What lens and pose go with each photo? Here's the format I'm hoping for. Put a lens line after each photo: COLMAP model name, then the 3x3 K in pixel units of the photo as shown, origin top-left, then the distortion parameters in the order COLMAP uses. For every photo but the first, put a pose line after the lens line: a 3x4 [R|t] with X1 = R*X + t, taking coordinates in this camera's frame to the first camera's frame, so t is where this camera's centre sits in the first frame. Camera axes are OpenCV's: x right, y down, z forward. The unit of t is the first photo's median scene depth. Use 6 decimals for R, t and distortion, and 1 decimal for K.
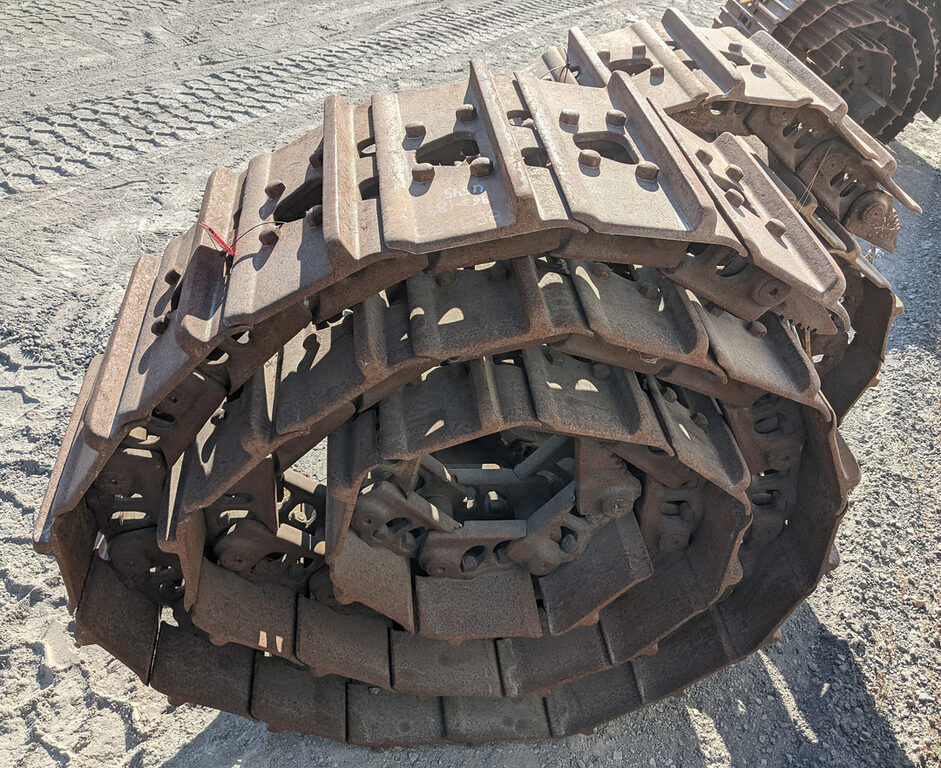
lens RADIAL K [[797.5, 0, 470.5], [0, 797.5, 384.0], [0, 0, 1]] dist [0.003454, 0.000439]
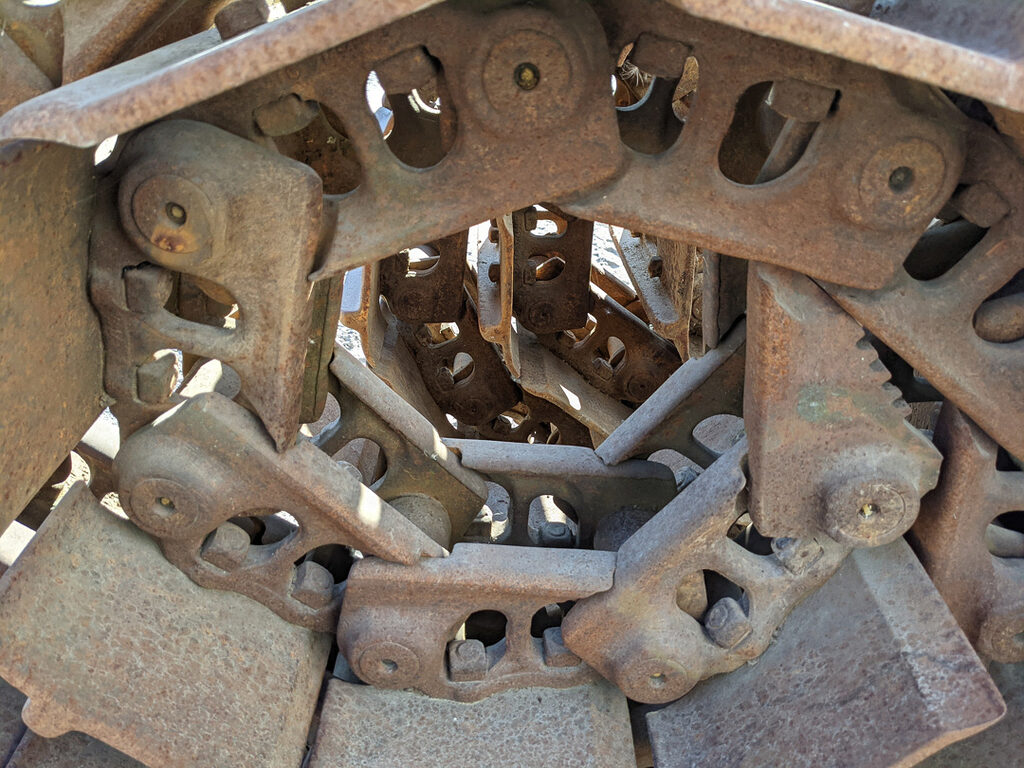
lens RADIAL K [[794.6, 0, 512.0], [0, 794.6, 384.0], [0, 0, 1]] dist [-0.006210, -0.004889]
pose [[0.991252, 0.025981, -0.129404, 0.068794], [-0.046873, 0.985821, -0.161122, 0.156228], [0.123383, 0.165778, 0.978414, 0.605760]]
